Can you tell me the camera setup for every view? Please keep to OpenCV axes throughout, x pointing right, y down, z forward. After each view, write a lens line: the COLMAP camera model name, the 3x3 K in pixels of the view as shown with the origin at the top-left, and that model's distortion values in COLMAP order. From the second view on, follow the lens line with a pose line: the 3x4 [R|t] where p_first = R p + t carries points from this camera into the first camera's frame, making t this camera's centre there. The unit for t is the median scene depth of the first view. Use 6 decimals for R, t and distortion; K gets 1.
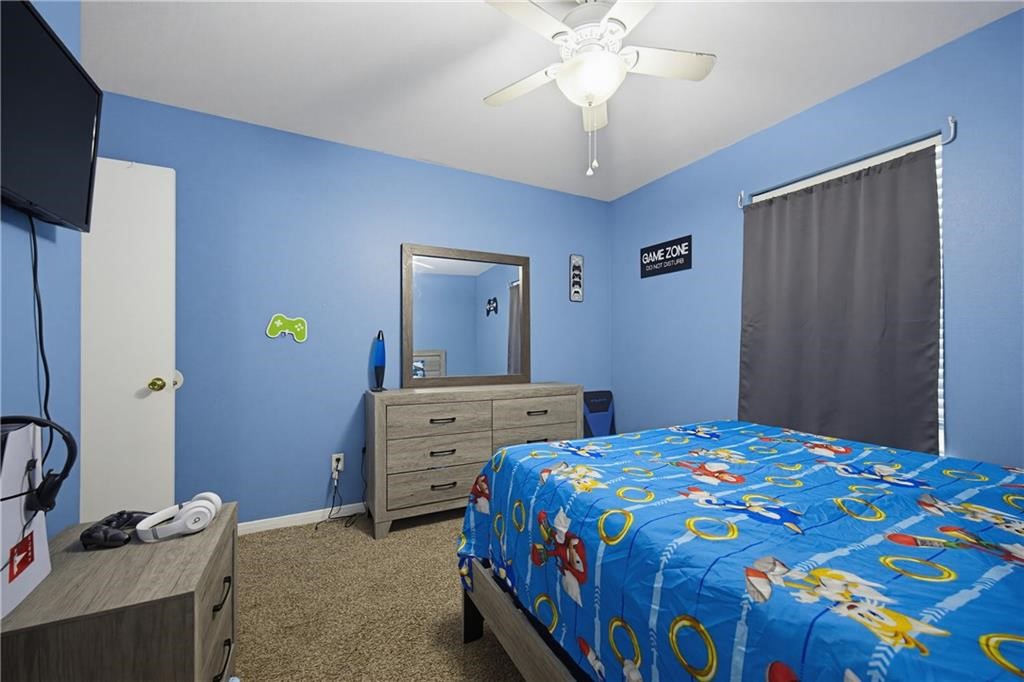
lens RADIAL K [[396.9, 0, 510.3], [0, 396.9, 348.0], [0, 0, 1]] dist [-0.001086, -0.000255]
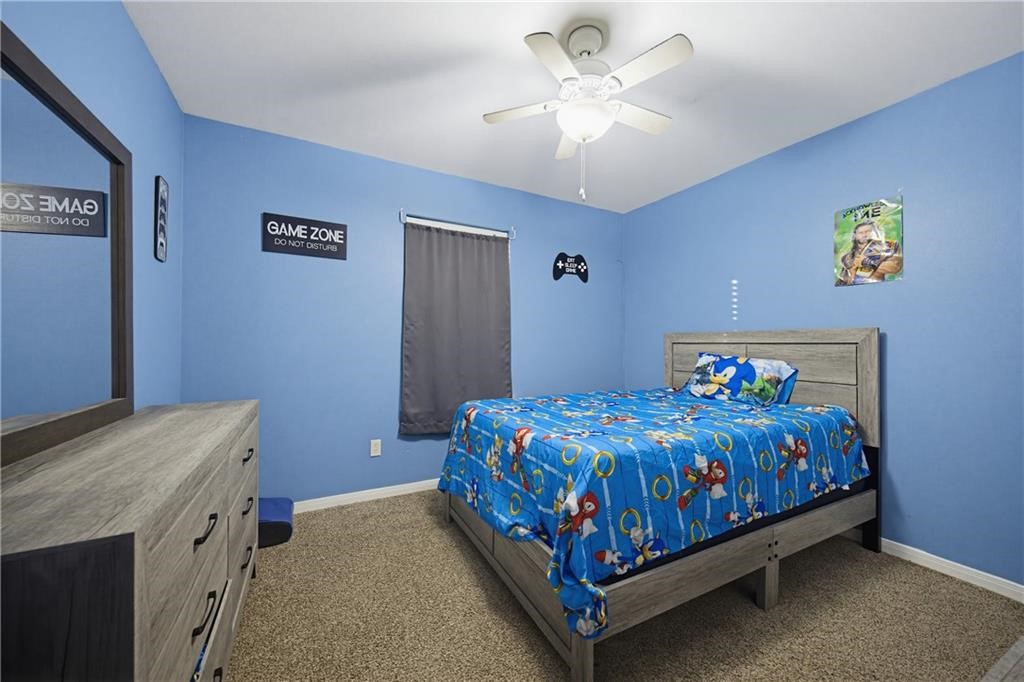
lens RADIAL K [[377.0, 0, 509.6], [0, 377.0, 342.6], [0, 0, 1]] dist [0.000355, 0.000007]
pose [[-0.001836, 0.001732, 0.999997, -0.444527], [-0.007613, 0.999969, -0.001746, -0.002082], [-0.999969, -0.007616, -0.001823, 0.590632]]
